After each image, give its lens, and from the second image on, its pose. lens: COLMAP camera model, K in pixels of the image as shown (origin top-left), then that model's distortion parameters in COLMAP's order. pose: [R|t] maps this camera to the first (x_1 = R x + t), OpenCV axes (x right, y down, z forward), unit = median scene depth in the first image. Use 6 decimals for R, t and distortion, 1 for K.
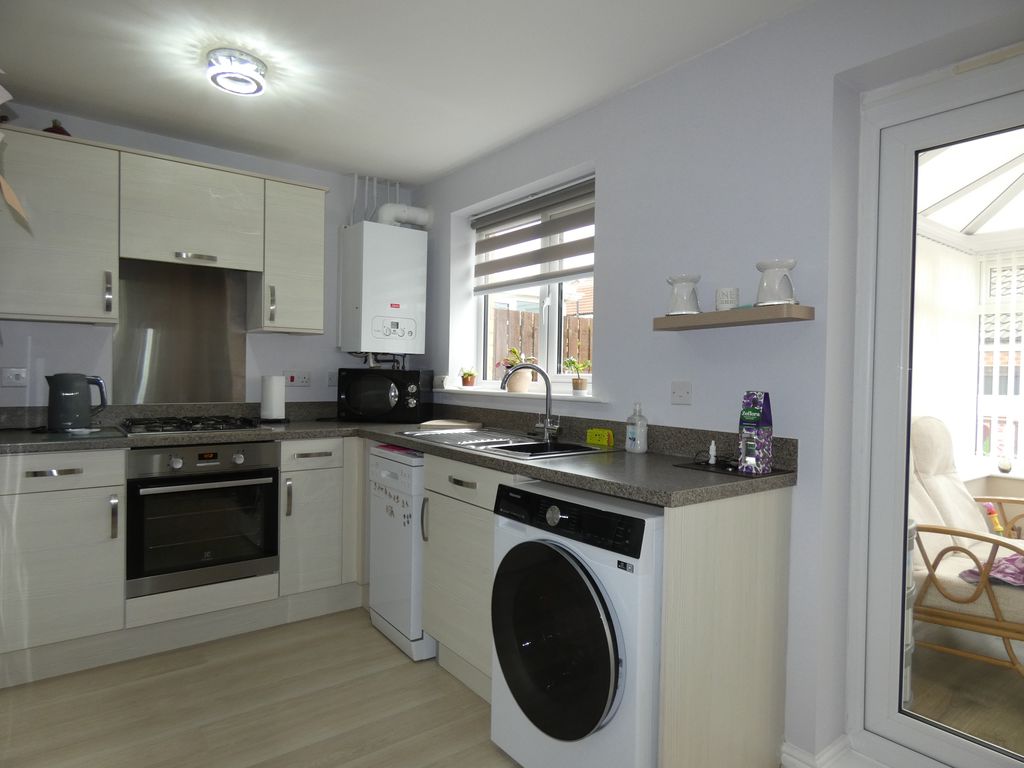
lens RADIAL K [[614.5, 0, 501.4], [0, 614.5, 381.4], [0, 0, 1]] dist [0.005578, -0.001260]
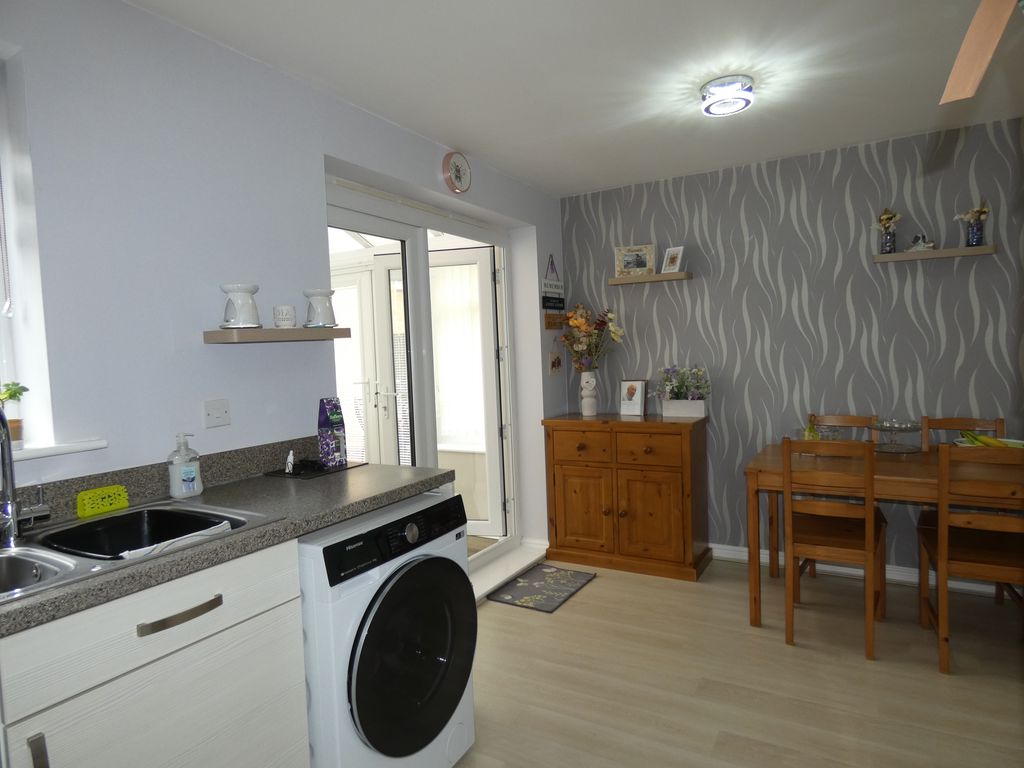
lens RADIAL K [[614.5, 0, 507.7], [0, 614.5, 379.3], [0, 0, 1]] dist [0.005578, -0.001260]
pose [[-0.372381, -0.053255, 0.926551, -0.592660], [0.044939, 0.996147, 0.075316, -0.067591], [-0.926991, 0.069685, -0.368553, 0.799189]]
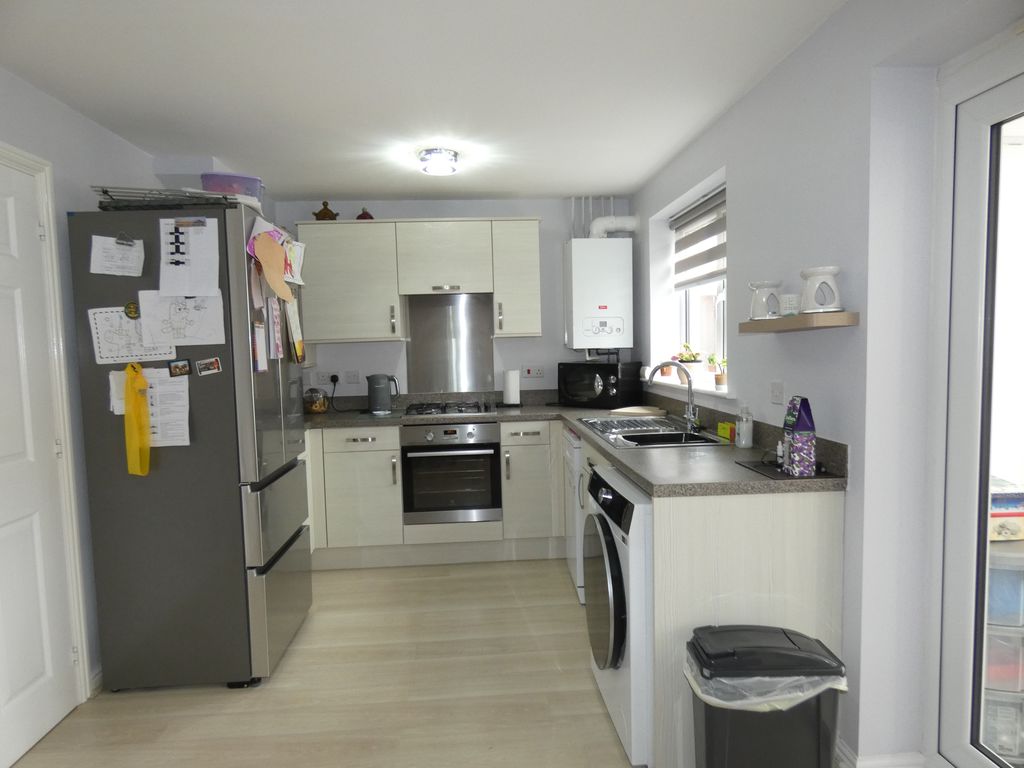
lens RADIAL K [[614.5, 0, 515.2], [0, 614.5, 380.6], [0, 0, 1]] dist [0.005578, -0.001260]
pose [[0.840705, -0.005168, -0.541469, 0.410517], [0.032865, 0.998598, 0.041496, -0.050088], [0.540495, -0.052681, 0.839696, -0.092539]]
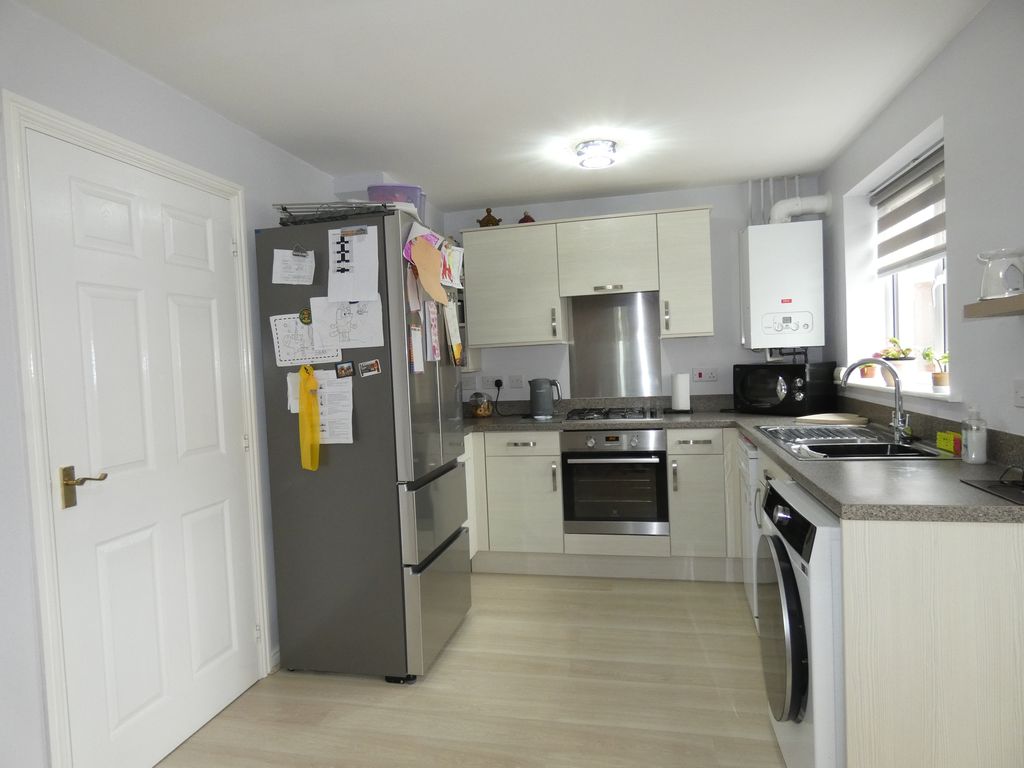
lens RADIAL K [[614.5, 0, 514.7], [0, 614.5, 379.9], [0, 0, 1]] dist [0.005578, -0.001260]
pose [[0.650119, -0.019110, -0.759592, 0.401613], [0.044106, 0.998947, 0.012617, -0.032082], [0.758551, -0.041705, 0.650277, -0.020246]]
